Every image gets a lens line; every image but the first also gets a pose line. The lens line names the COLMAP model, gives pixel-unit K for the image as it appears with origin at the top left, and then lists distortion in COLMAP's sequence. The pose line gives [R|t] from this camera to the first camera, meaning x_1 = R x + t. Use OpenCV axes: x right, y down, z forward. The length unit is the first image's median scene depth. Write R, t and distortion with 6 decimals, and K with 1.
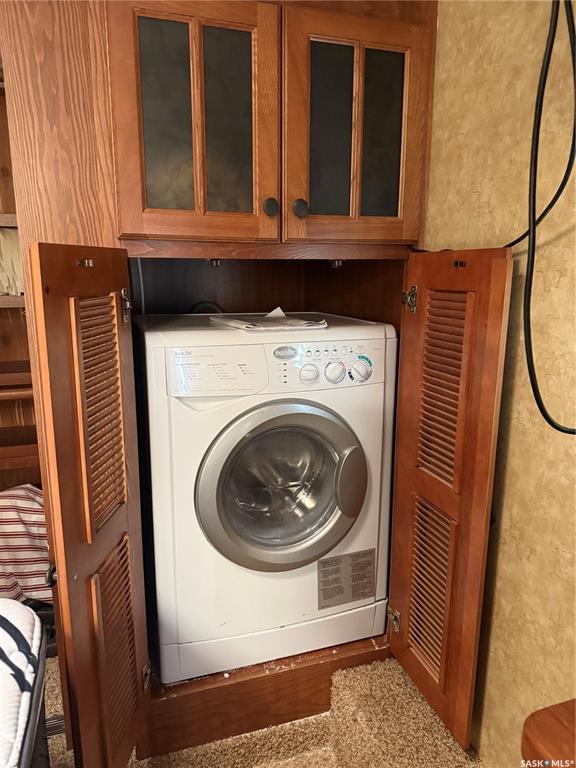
lens RADIAL K [[543.2, 0, 288.4], [0, 543.2, 385.8], [0, 0, 1]] dist [0.033606, -0.001821]
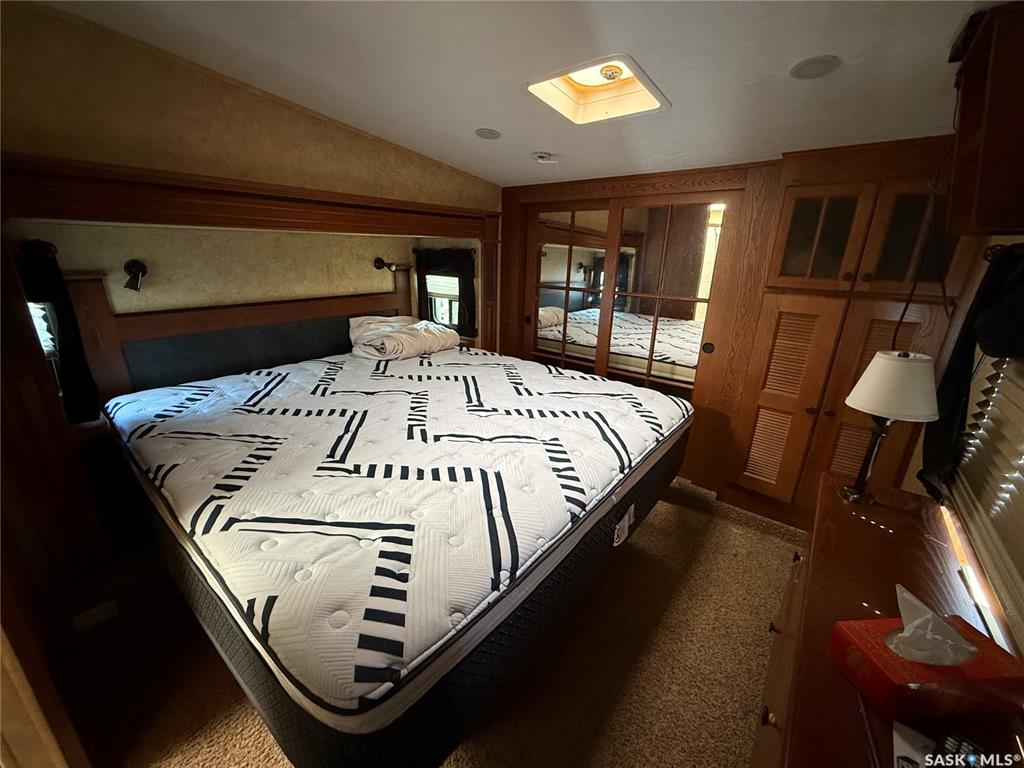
lens RADIAL K [[408.5, 0, 511.0], [0, 408.5, 385.2], [0, 0, 1]] dist [-0.000023, 0.000151]
pose [[0.549425, 0.268766, -0.791136, 0.614138], [-0.200006, 0.961631, 0.187788, 0.037071], [0.811252, 0.055057, 0.582099, -0.946856]]
